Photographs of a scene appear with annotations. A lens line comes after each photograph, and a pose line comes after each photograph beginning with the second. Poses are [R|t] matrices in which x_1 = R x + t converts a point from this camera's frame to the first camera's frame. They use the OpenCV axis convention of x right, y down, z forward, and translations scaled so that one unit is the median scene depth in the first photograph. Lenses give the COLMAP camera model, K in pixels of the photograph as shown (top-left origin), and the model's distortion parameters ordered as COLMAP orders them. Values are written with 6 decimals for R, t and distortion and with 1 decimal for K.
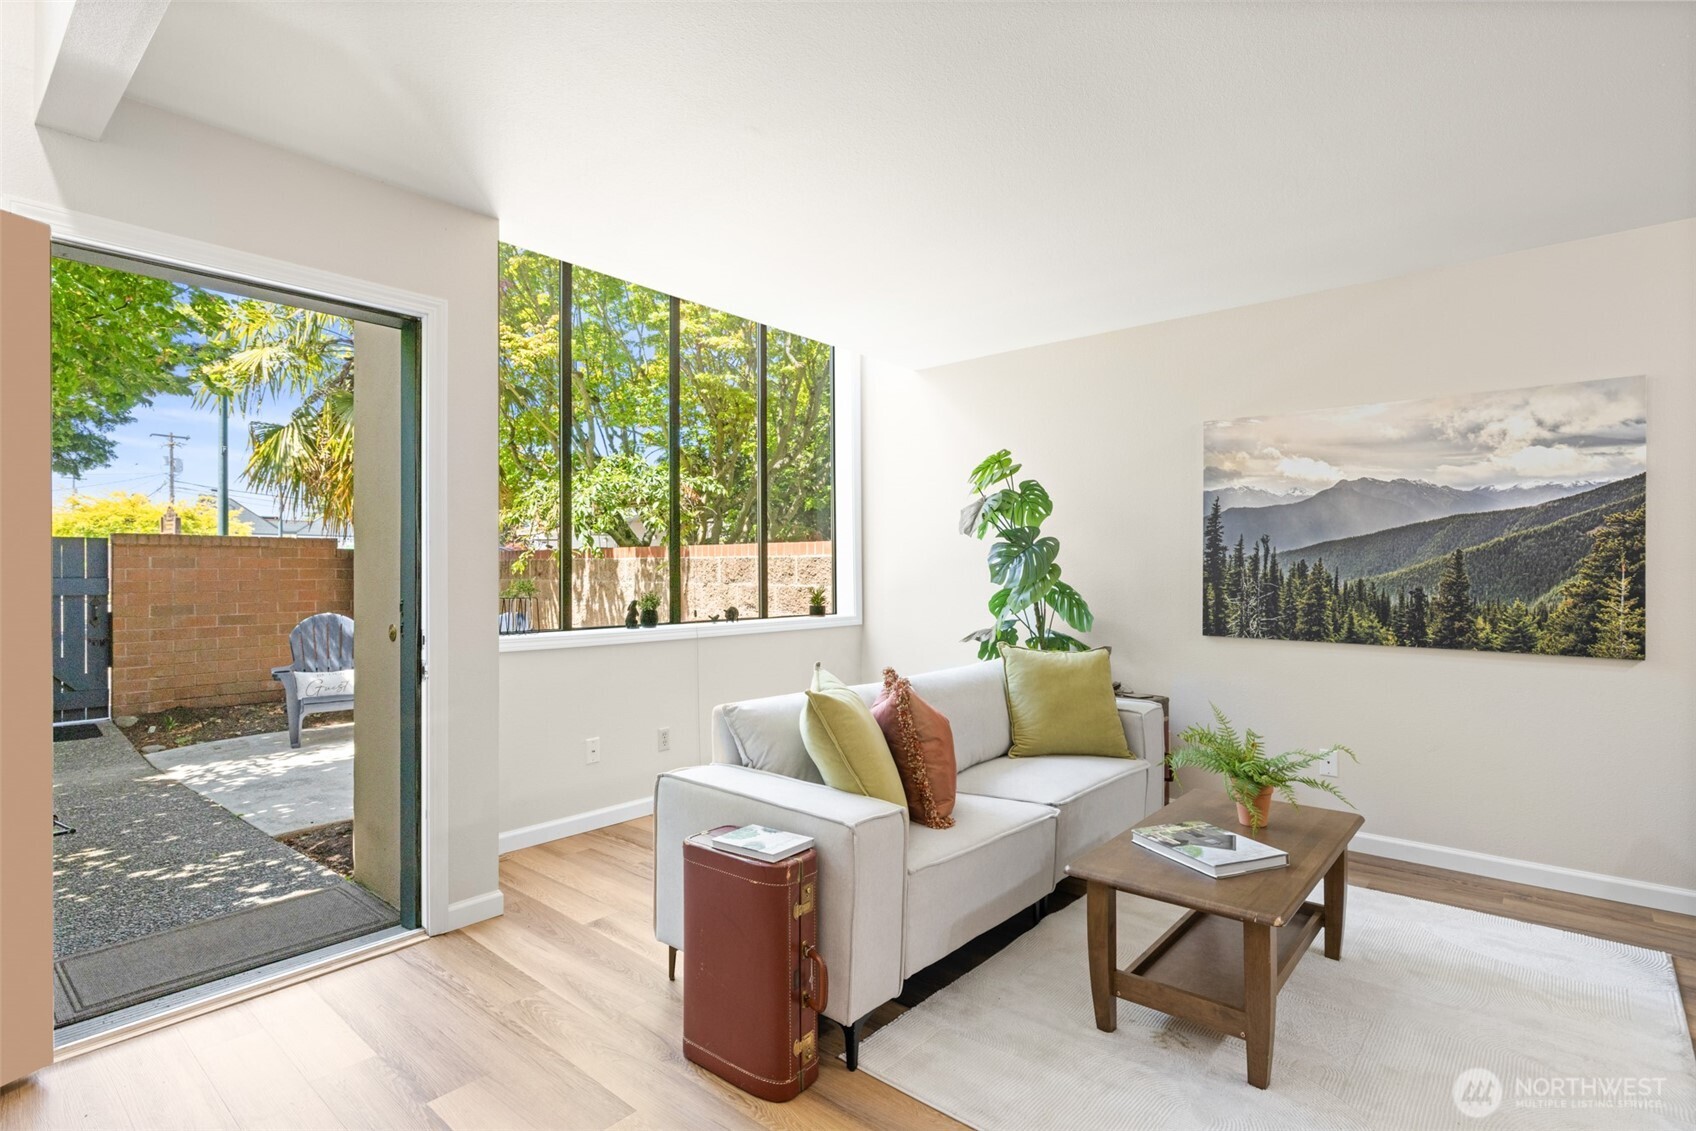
lens RADIAL K [[826.8, 0, 848.9], [0, 826.8, 567.7], [0, 0, 1]] dist [-0.005004, 0.002230]
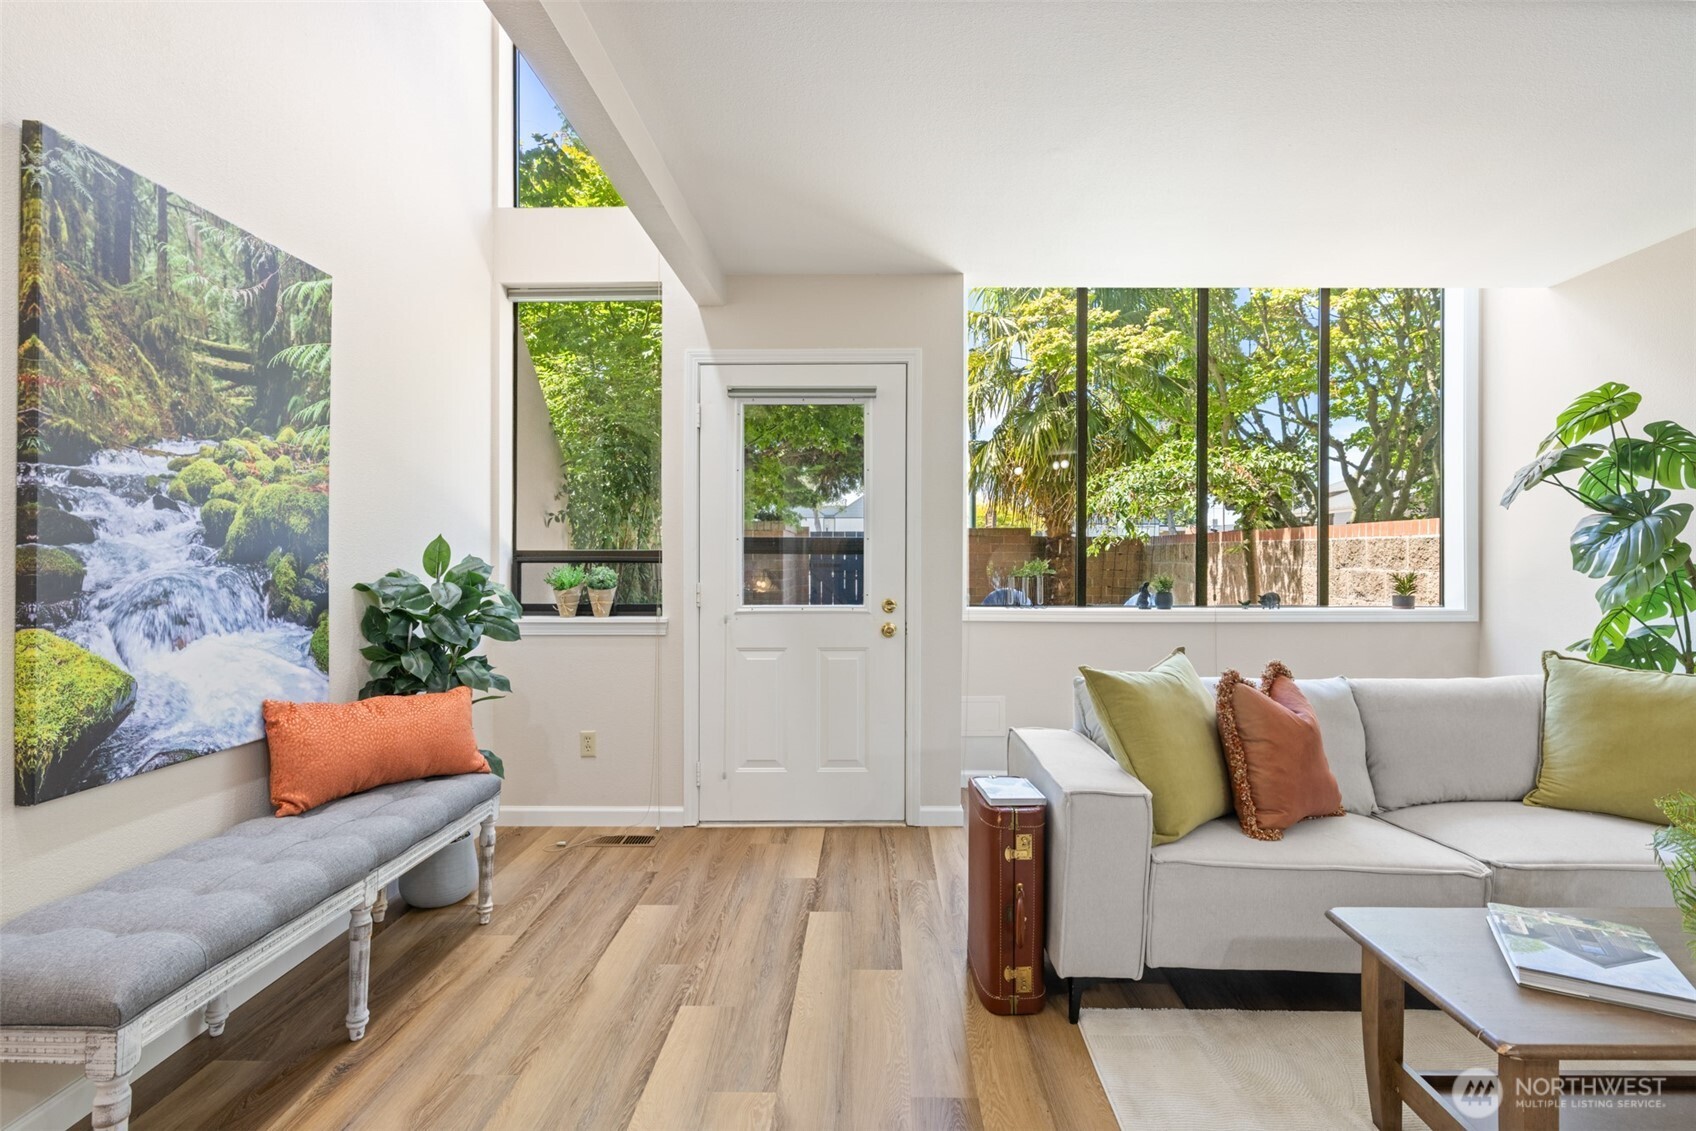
lens RADIAL K [[826.8, 0, 869.8], [0, 826.8, 558.9], [0, 0, 1]] dist [-0.005004, 0.002230]
pose [[0.643651, 0.003937, -0.765309, 0.392824], [0.002578, 0.999970, 0.007313, 0.001689], [0.765315, -0.006680, 0.643621, 0.073053]]
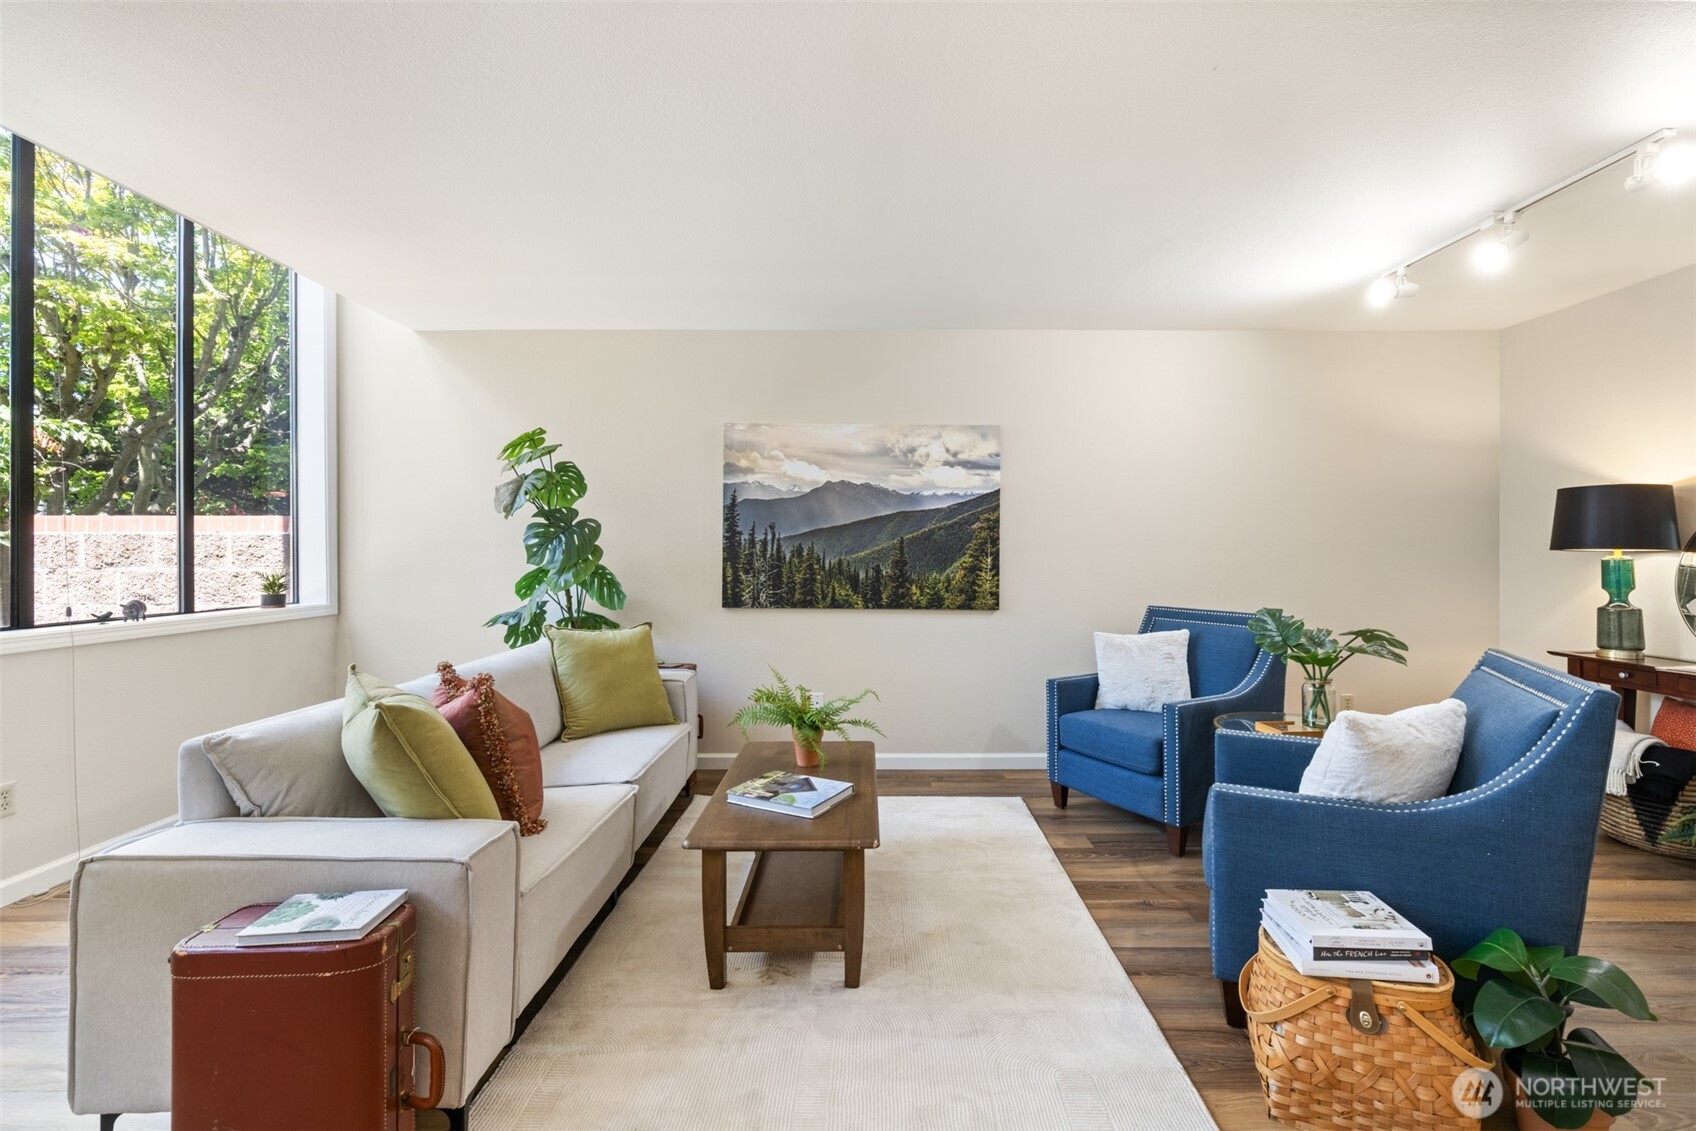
lens RADIAL K [[731.6, 0, 868.4], [0, 731.6, 546.1], [0, 0, 1]] dist [0.001029, 0.000255]
pose [[0.756317, 0.006055, 0.654178, -0.103657], [-0.003122, 0.999979, -0.005647, 0.001007], [-0.654198, 0.002229, 0.756320, 0.109971]]
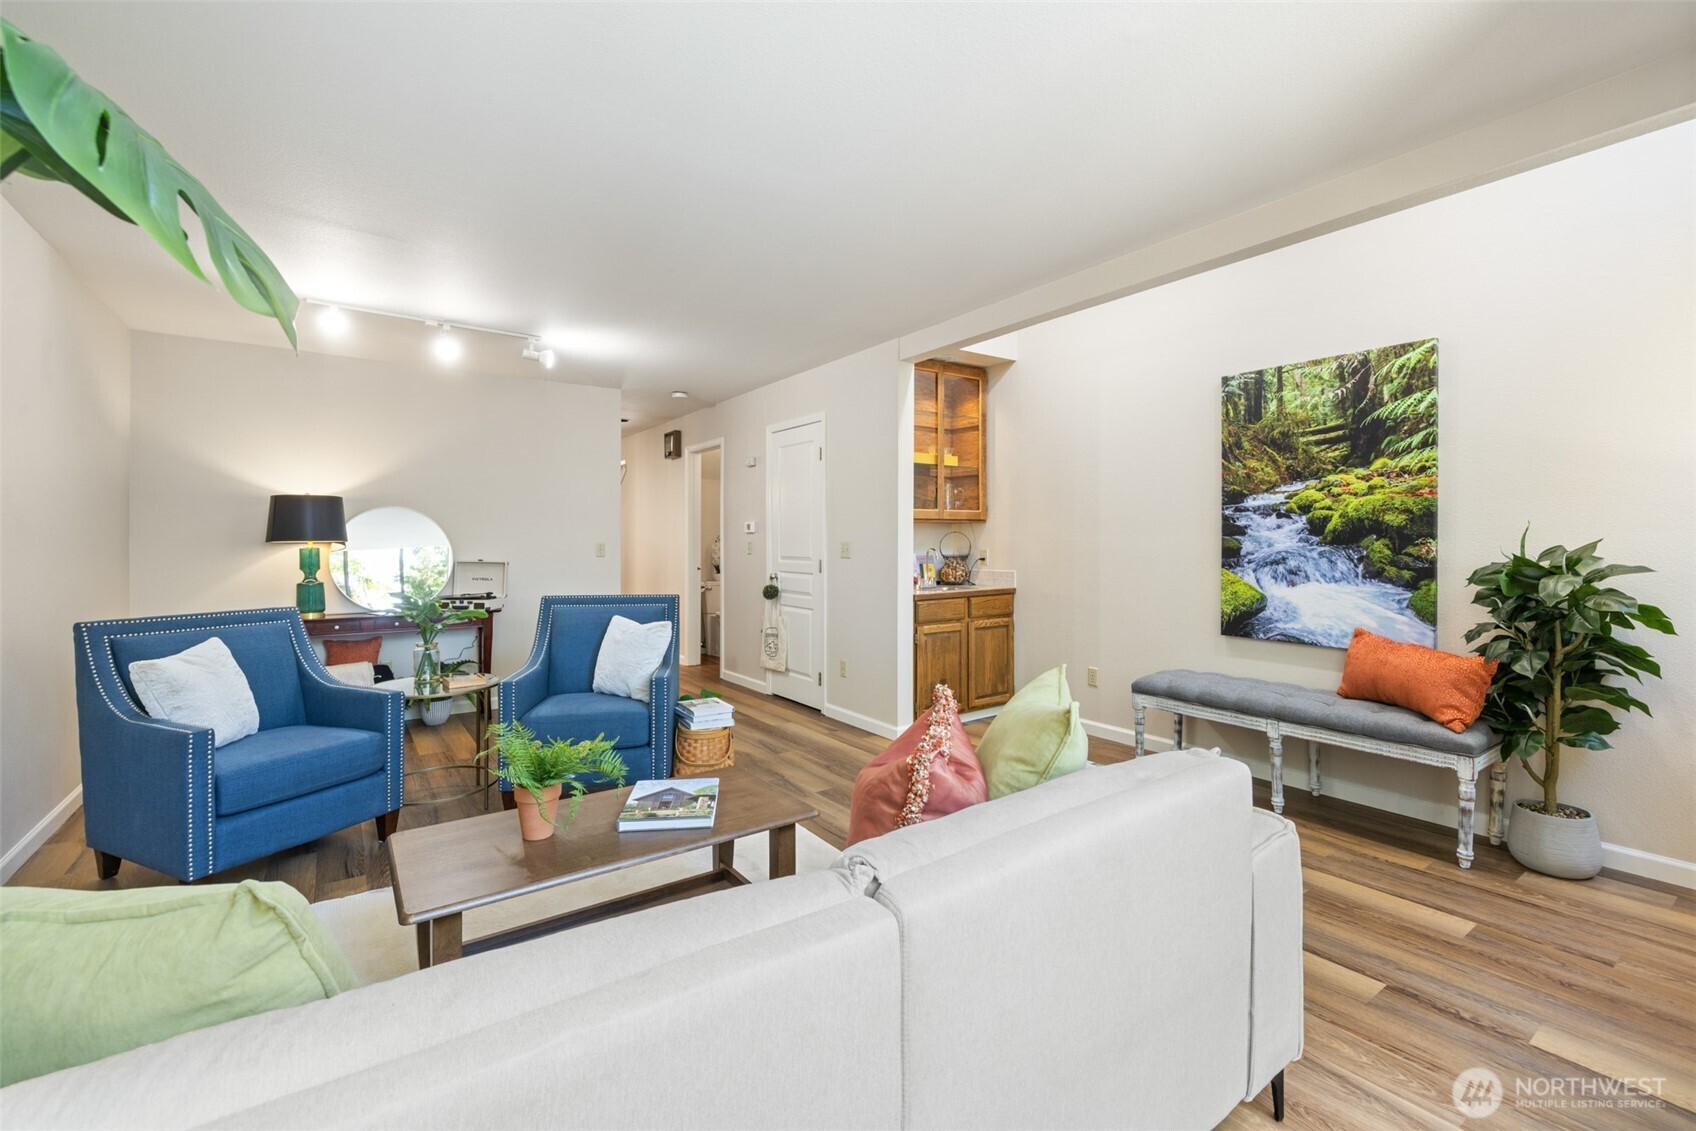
lens RADIAL K [[713.9, 0, 845.2], [0, 713.9, 540.5], [0, 0, 1]] dist [0.001163, 0.000703]
pose [[-0.969127, 0.004414, 0.246523, -0.005493], [0.003286, 0.999982, -0.004989, 0.005255], [-0.246541, -0.004025, -0.969124, 1.251394]]
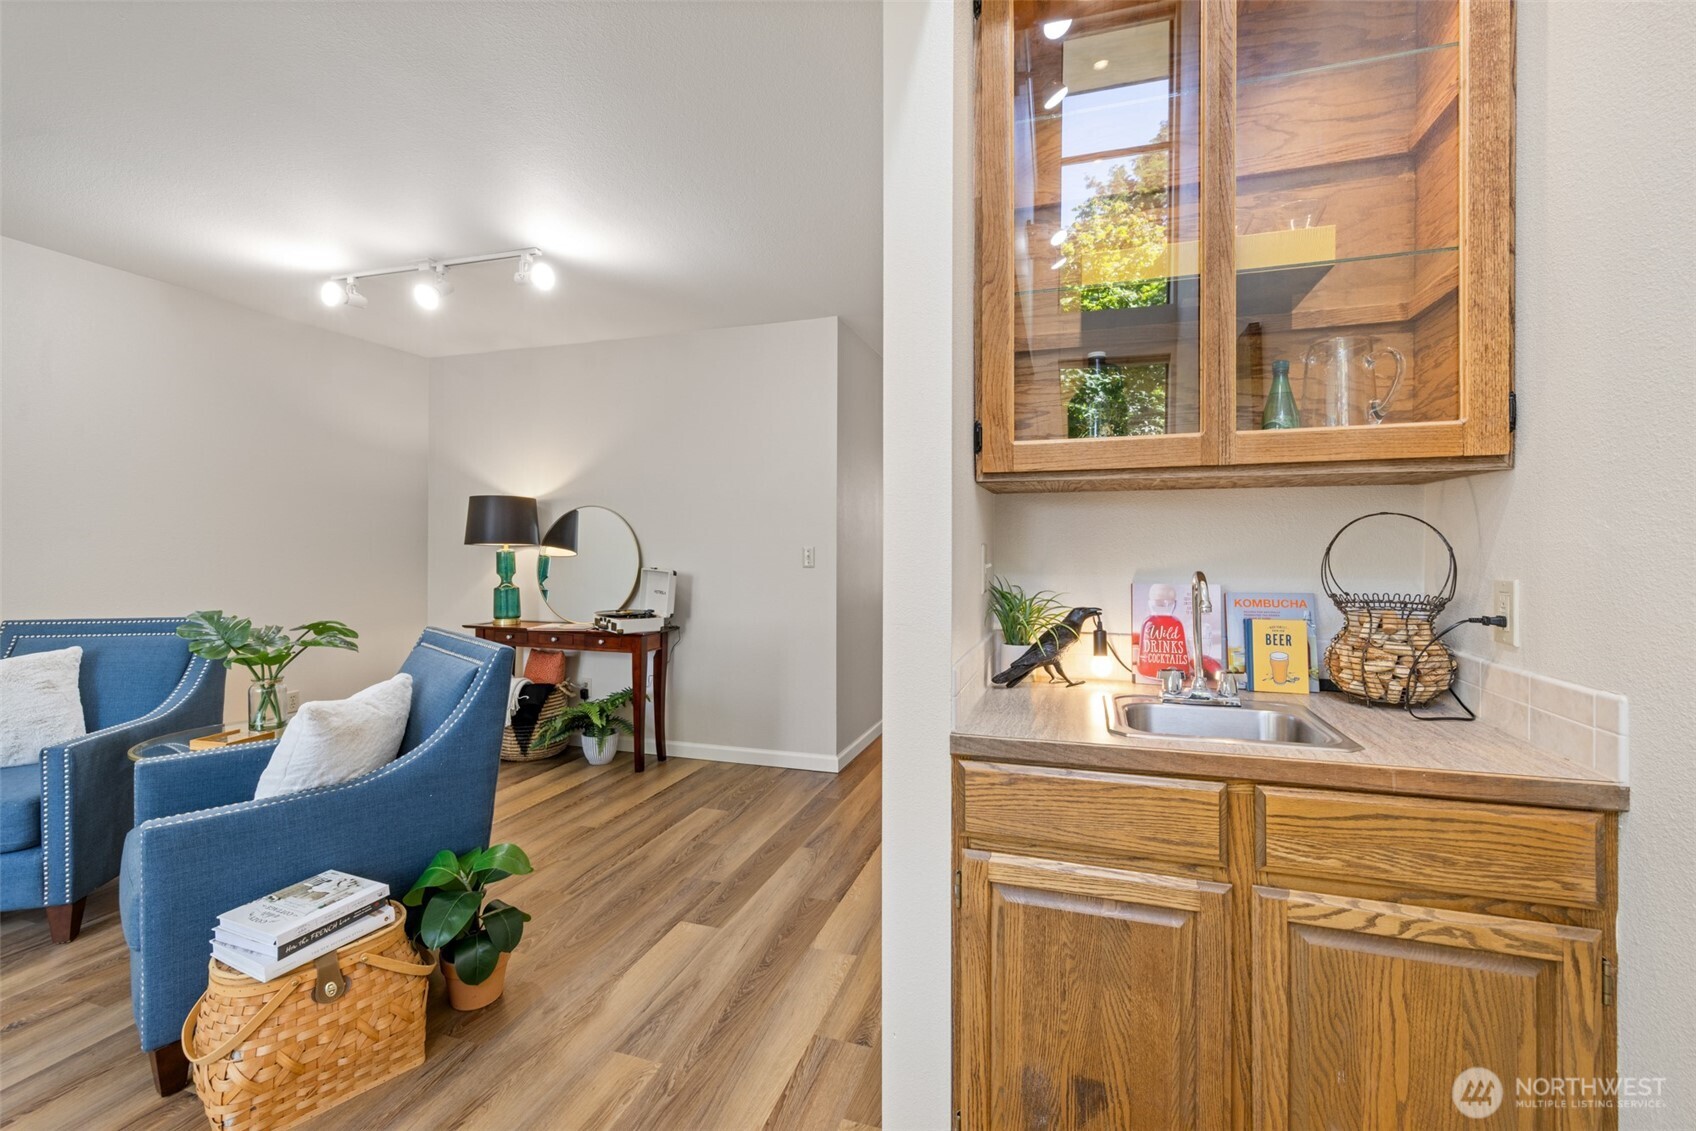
lens RADIAL K [[721.0, 0, 845.8], [0, 721.0, 549.0], [0, 0, 1]] dist [-0.000674, 0.001132]
pose [[-0.377679, -0.002760, 0.925932, -0.134293], [-0.002566, 0.999995, 0.001934, 0.001427], [-0.925933, -0.001645, -0.377684, 0.119306]]
